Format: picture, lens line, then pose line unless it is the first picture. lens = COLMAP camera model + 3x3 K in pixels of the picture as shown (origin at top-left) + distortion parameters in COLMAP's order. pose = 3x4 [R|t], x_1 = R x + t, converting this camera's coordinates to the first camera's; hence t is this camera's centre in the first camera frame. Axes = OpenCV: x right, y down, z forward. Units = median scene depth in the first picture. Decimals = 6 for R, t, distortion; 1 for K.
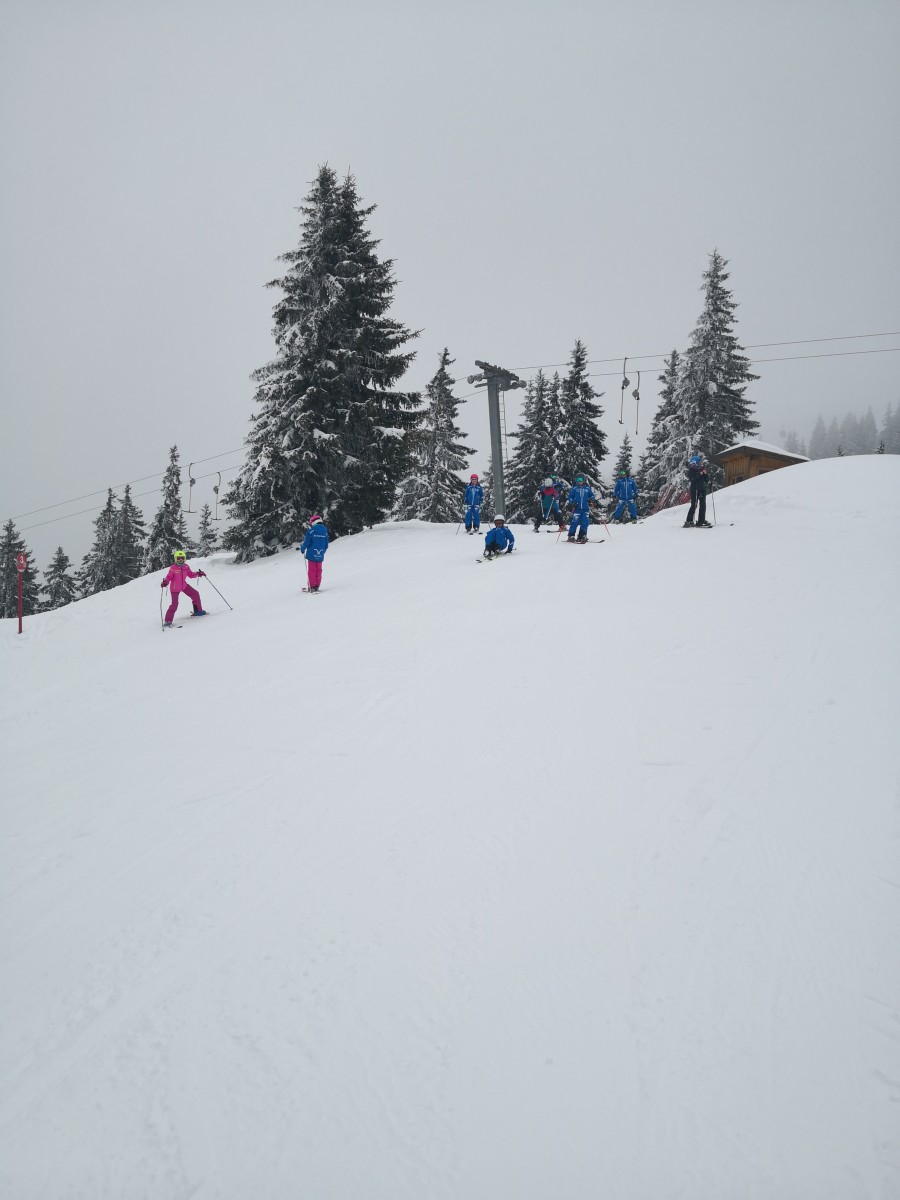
lens RADIAL K [[951.6, 0, 450.0], [0, 951.6, 600.0], [0, 0, 1]] dist [0.003474, -0.015905]
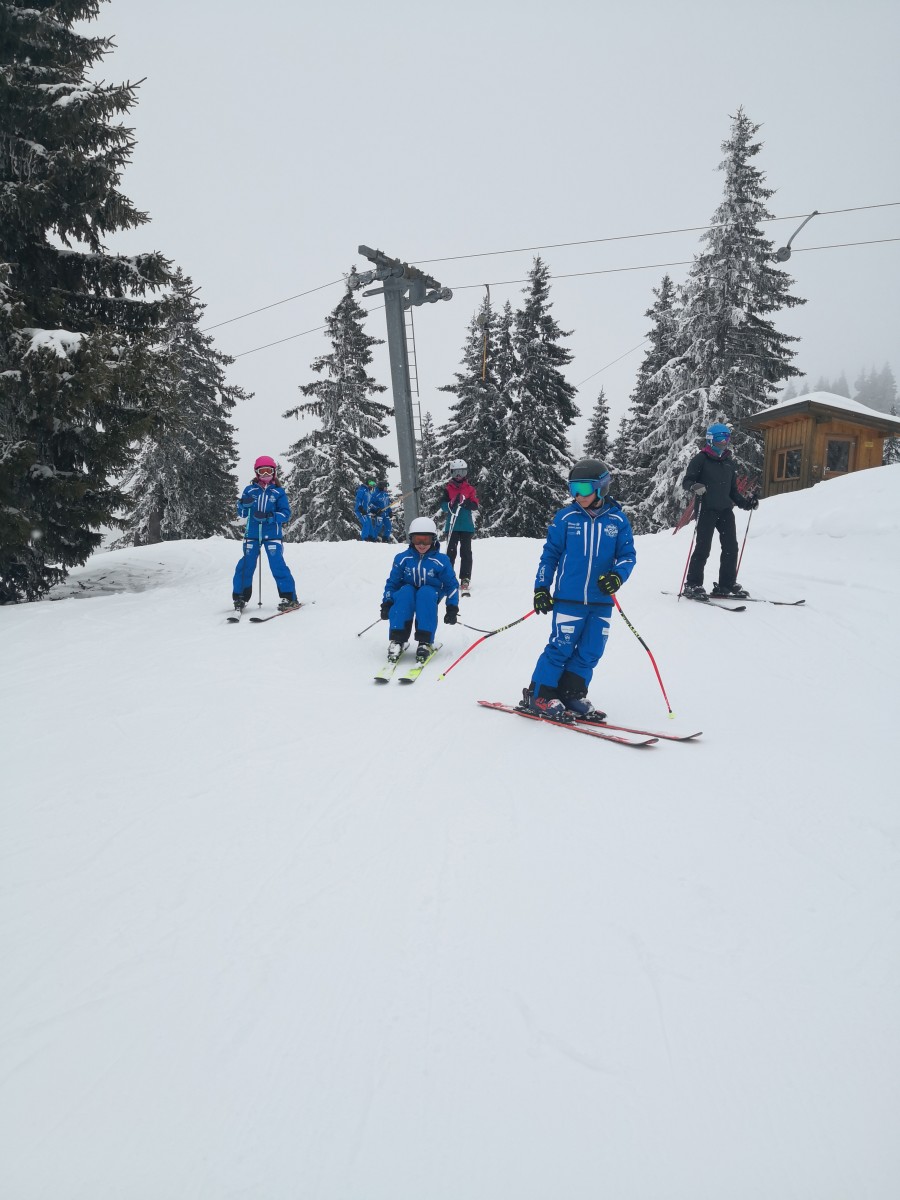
lens RADIAL K [[948.5, 0, 490.1], [0, 948.5, 599.2], [0, 0, 1]] dist [0.007722, -0.078465]
pose [[0.996561, -0.010347, 0.082215, 0.037341], [0.007518, 0.999371, 0.034644, -0.039373], [-0.082522, -0.033907, 0.996012, 0.280573]]
